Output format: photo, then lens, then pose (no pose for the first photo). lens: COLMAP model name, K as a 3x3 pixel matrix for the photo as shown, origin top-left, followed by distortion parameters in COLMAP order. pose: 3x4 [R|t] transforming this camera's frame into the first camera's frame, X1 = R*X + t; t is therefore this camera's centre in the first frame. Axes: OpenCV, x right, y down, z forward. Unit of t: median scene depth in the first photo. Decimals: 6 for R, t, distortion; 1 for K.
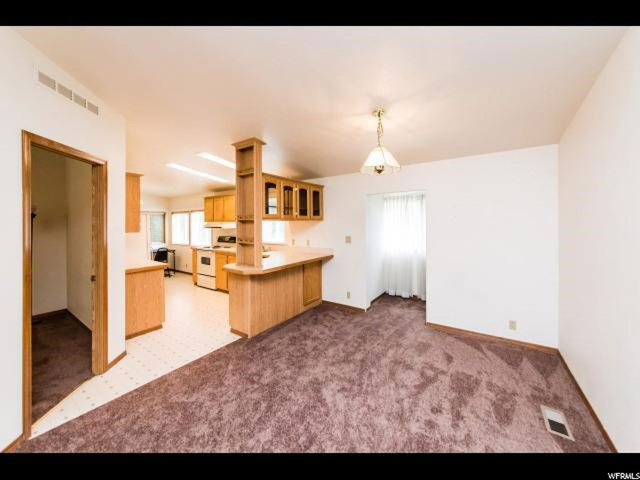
lens RADIAL K [[252.4, 0, 342.6], [0, 252.4, 229.9], [0, 0, 1]] dist [0.003059, 0.000102]
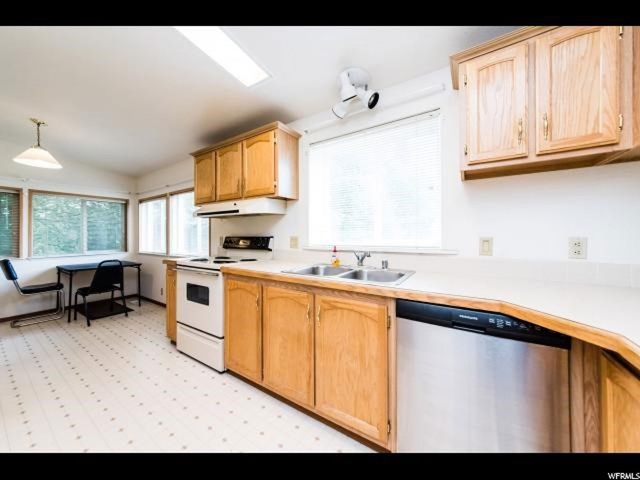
lens RADIAL K [[233.9, 0, 323.4], [0, 233.9, 237.5], [0, 0, 1]] dist [0.008487, 0.001061]
pose [[0.999970, 0.001828, 0.007584, -0.396869], [-0.001737, 0.999926, -0.012013, 0.042111], [-0.007605, 0.011999, 0.999899, 0.718282]]
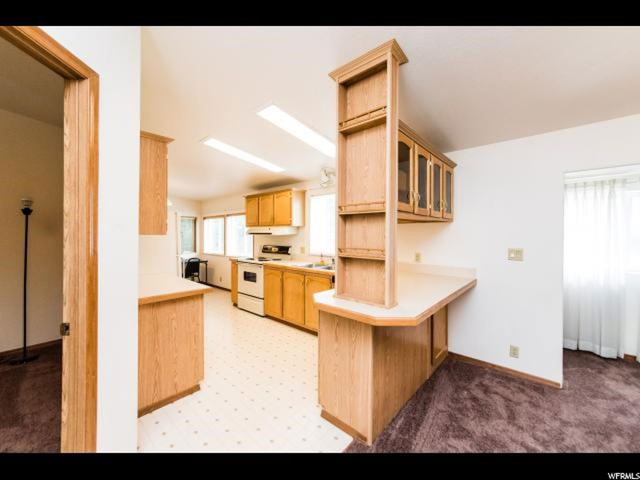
lens RADIAL K [[233.9, 0, 336.7], [0, 233.9, 247.0], [0, 0, 1]] dist [0.008487, 0.001061]
pose [[0.998220, 0.020792, -0.055903, -0.279359], [-0.019834, 0.999648, 0.017644, 0.016338], [0.056250, -0.016503, 0.998280, 0.354707]]
